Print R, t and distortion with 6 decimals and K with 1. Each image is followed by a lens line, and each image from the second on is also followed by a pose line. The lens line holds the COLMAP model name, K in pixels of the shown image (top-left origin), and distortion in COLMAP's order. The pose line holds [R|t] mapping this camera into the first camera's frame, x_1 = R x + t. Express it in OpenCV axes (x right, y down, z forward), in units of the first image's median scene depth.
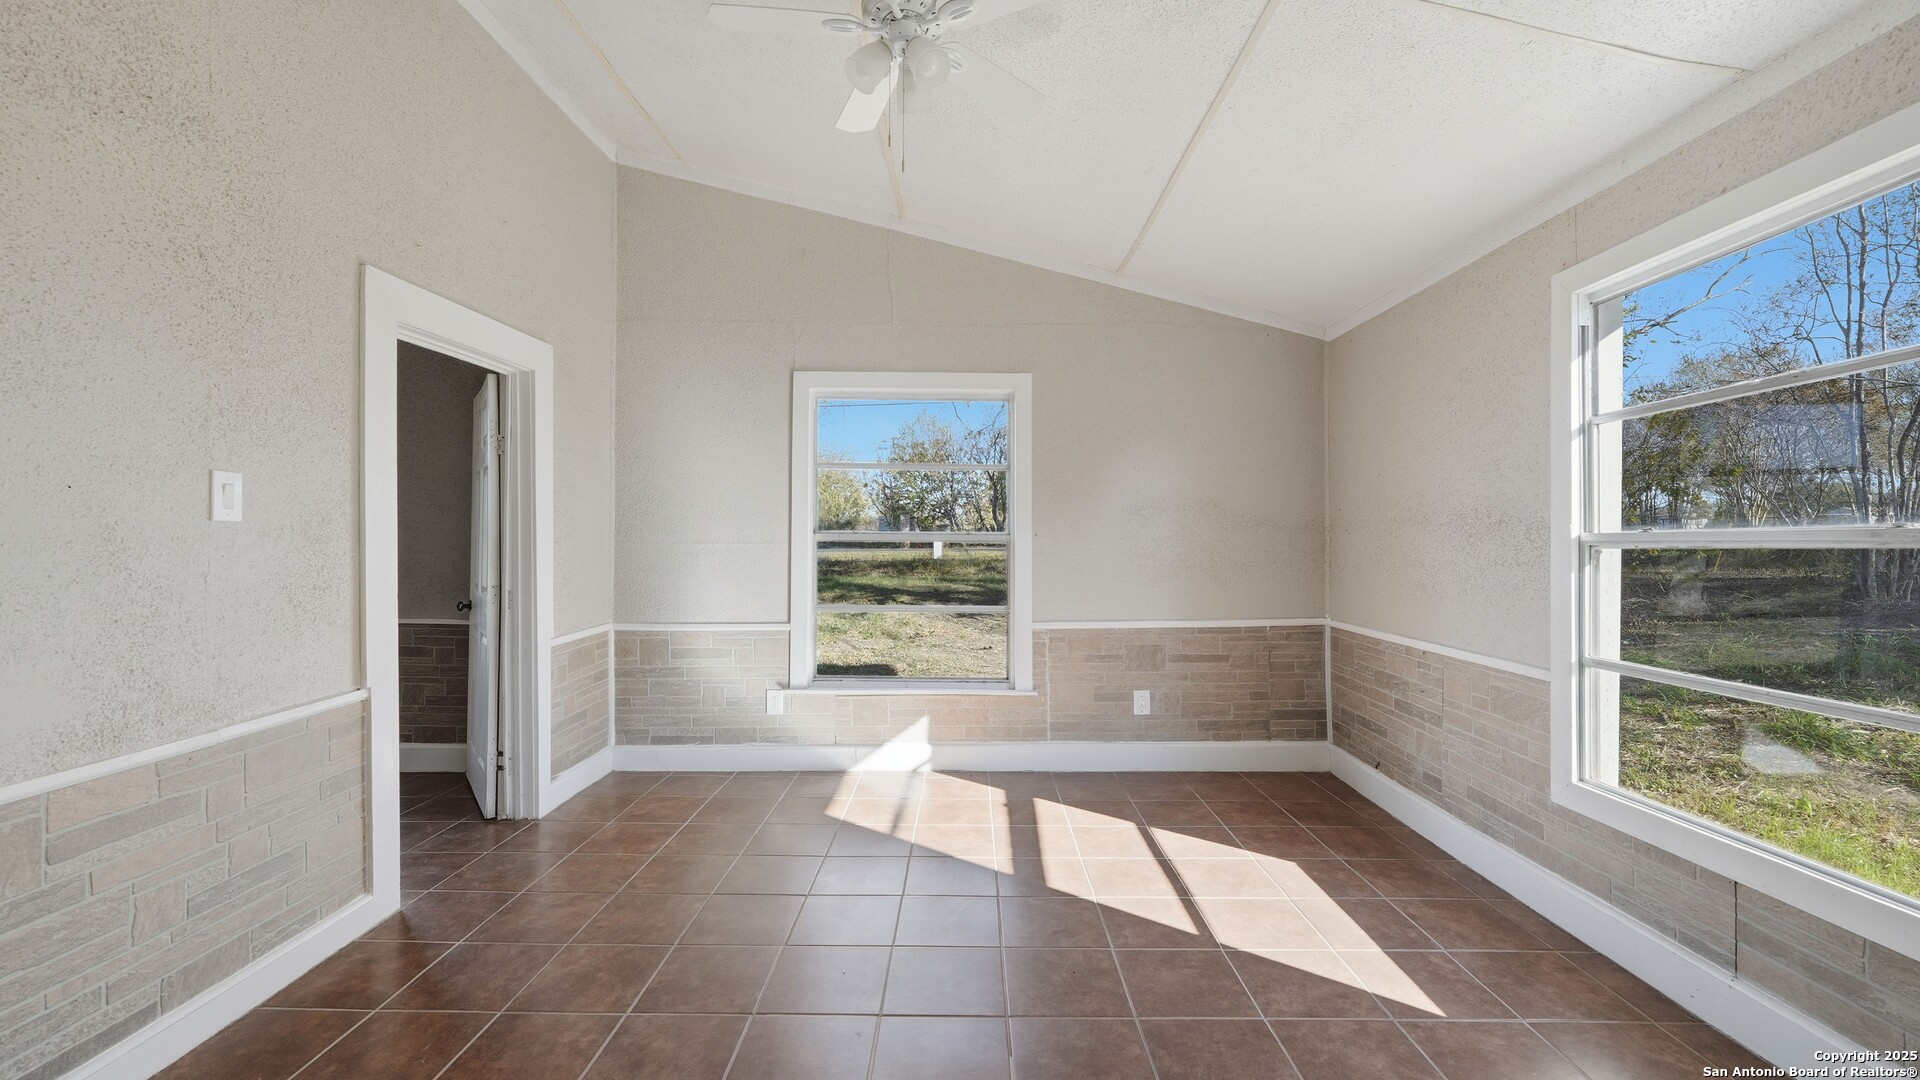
lens RADIAL K [[774.0, 0, 955.4], [0, 774.0, 534.6], [0, 0, 1]] dist [-0.000936, 0.000911]
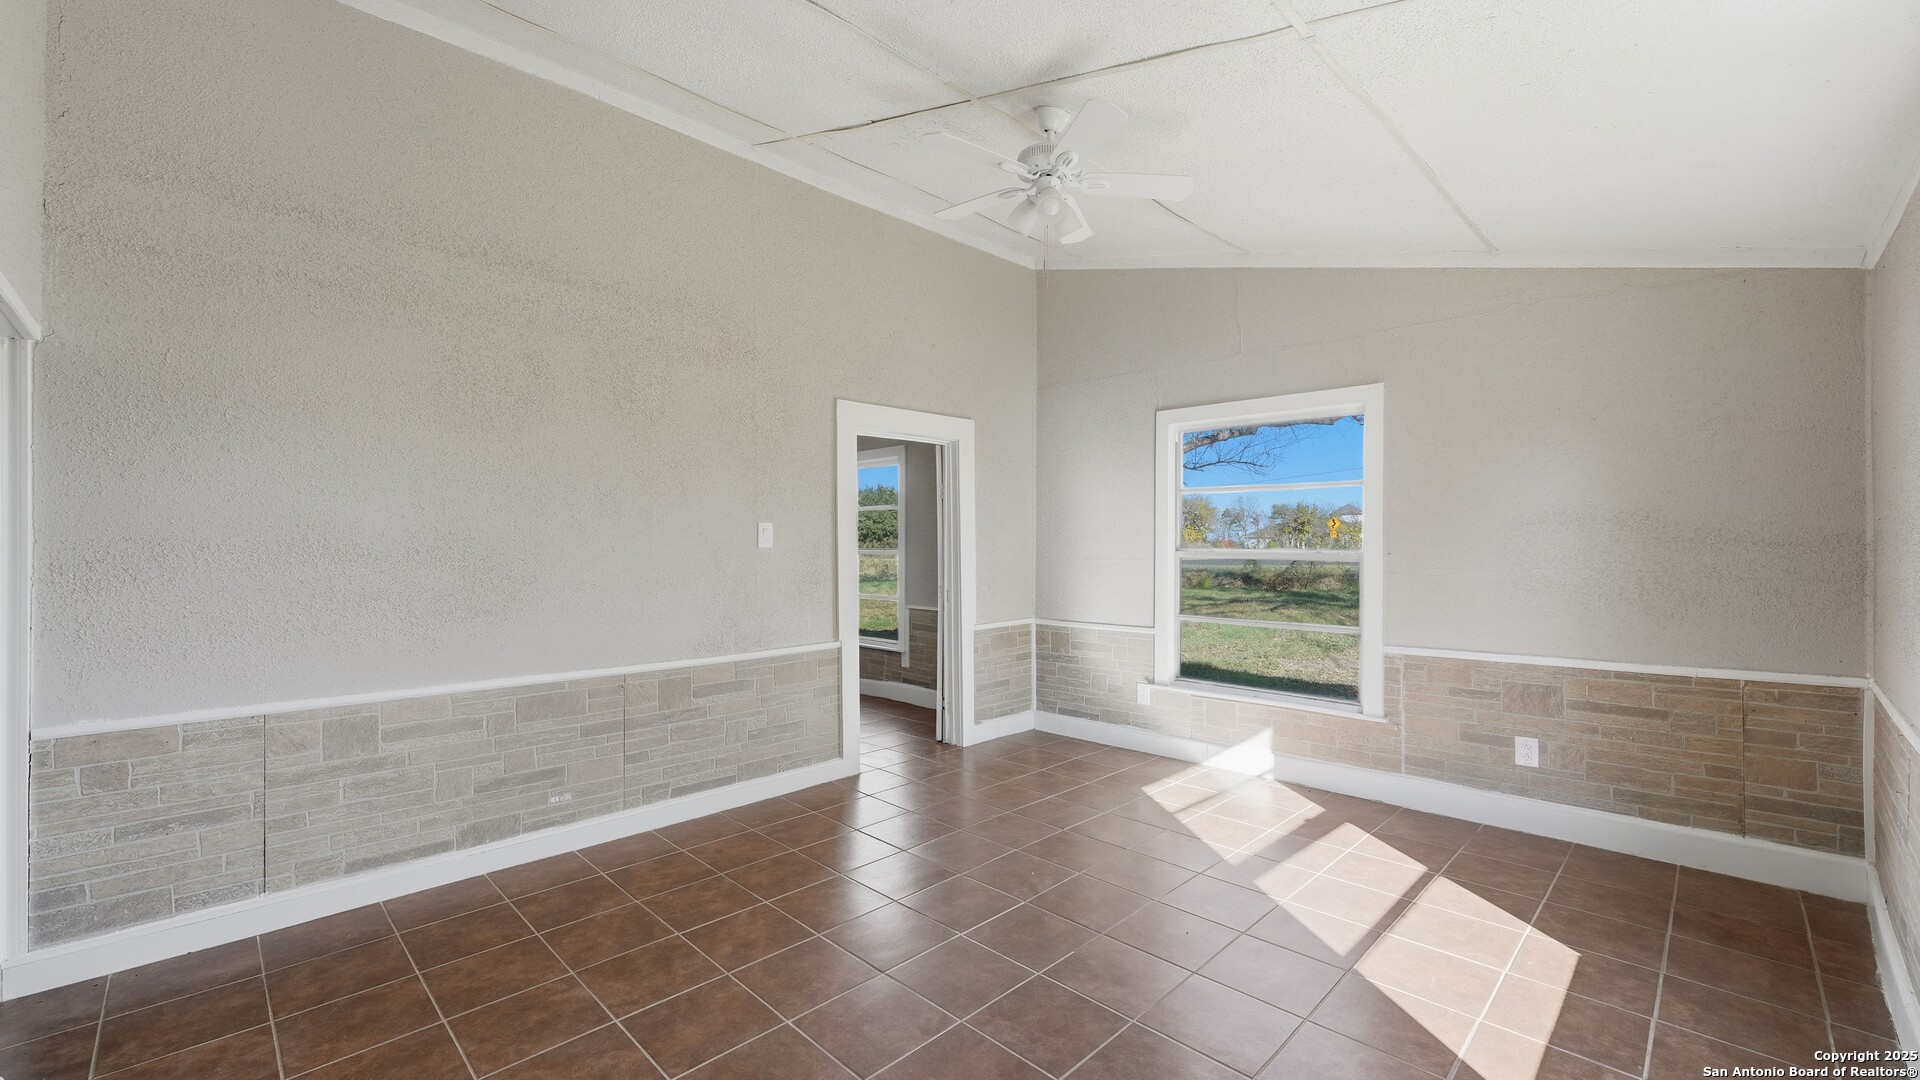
lens RADIAL K [[774.0, 0, 964.8], [0, 774.0, 552.6], [0, 0, 1]] dist [-0.000936, 0.000911]
pose [[0.718980, 0.004962, -0.695013, 0.393077], [0.001715, 0.999959, 0.008914, -0.009979], [0.695029, -0.007601, 0.718942, -0.036513]]
